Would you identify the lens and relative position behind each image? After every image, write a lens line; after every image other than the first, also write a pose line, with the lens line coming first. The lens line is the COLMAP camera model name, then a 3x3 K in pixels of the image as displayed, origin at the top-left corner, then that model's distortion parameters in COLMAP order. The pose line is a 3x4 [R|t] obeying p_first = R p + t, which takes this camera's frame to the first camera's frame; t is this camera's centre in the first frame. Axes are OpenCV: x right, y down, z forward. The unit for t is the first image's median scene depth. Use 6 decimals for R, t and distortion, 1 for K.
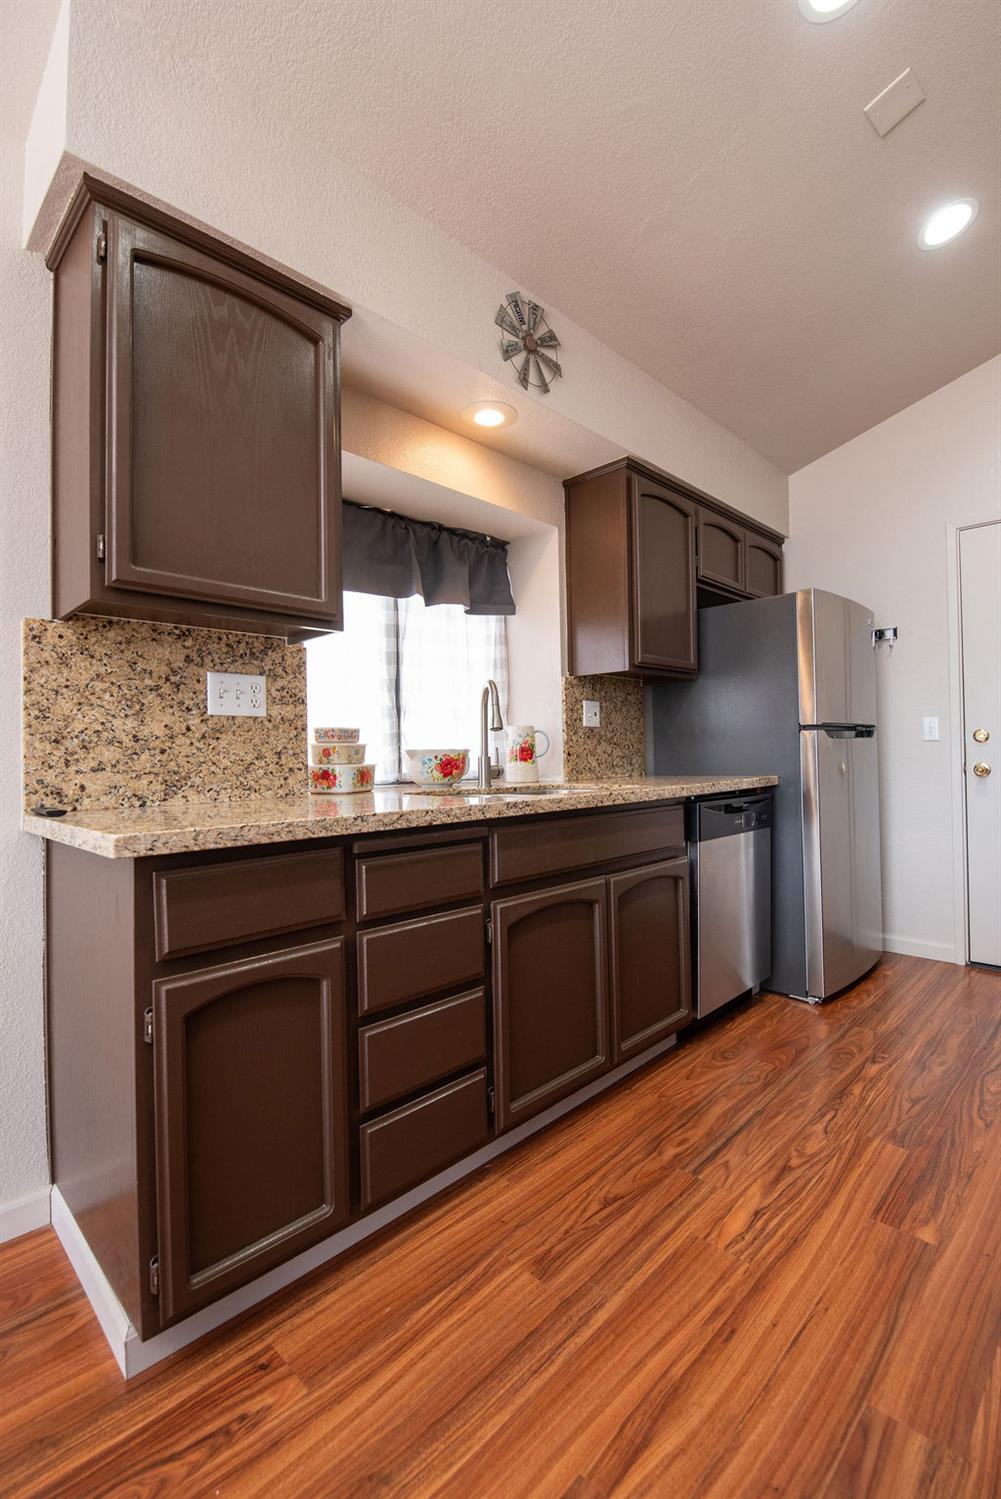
lens RADIAL K [[666.4, 0, 499.6], [0, 666.4, 744.6], [0, 0, 1]] dist [-0.005533, -0.007392]
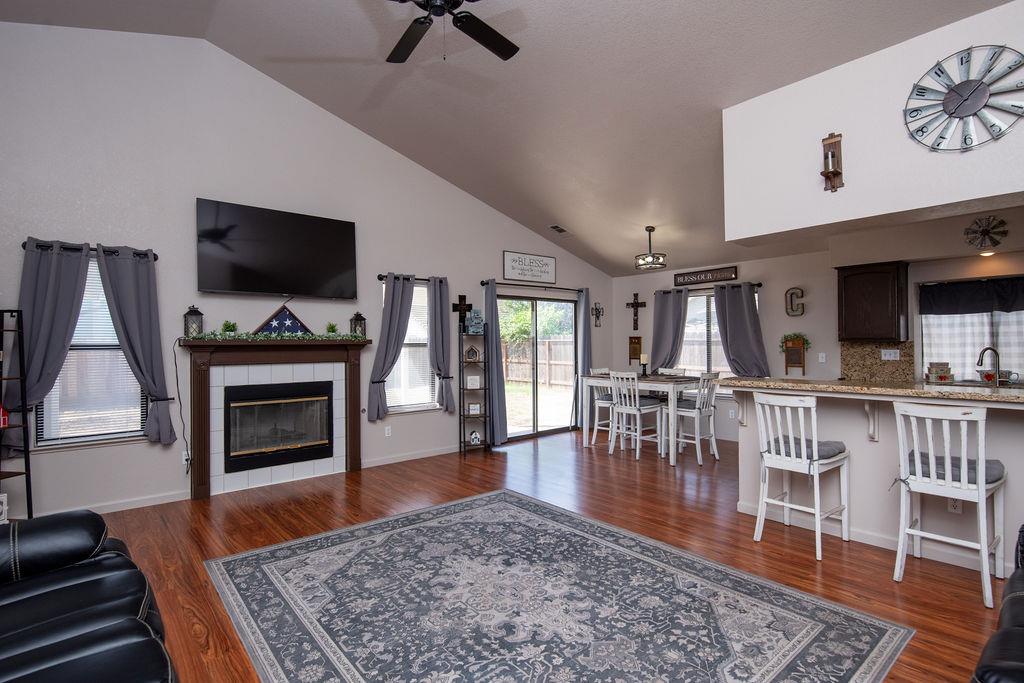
lens RADIAL K [[492.5, 0, 504.7], [0, 492.5, 337.8], [0, 0, 1]] dist [0.002246, -0.010125]
pose [[-0.100265, 0.003431, -0.994955, 2.369093], [0.023761, 0.999717, 0.001053, -0.198527], [0.994677, -0.023536, -0.100318, -0.873909]]
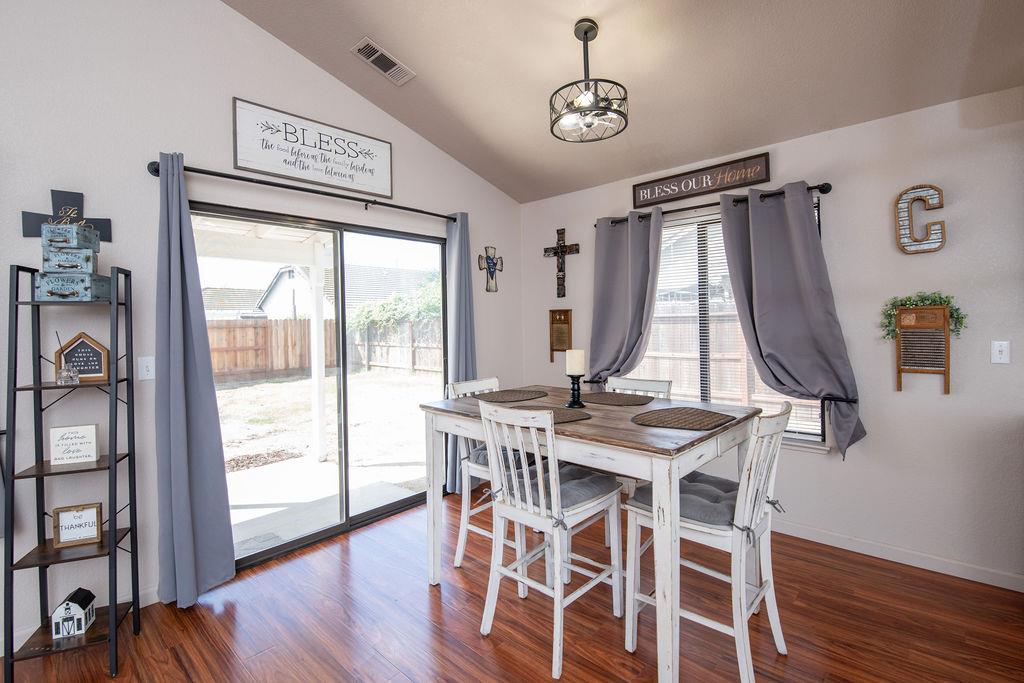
lens RADIAL K [[469.8, 0, 509.2], [0, 469.8, 322.3], [0, 0, 1]] dist [-0.001220, -0.008406]
pose [[0.026202, 0.014112, -0.999557, 0.467925], [0.034818, 0.999281, 0.015021, -0.163665], [0.999050, -0.035197, 0.025691, -0.525074]]
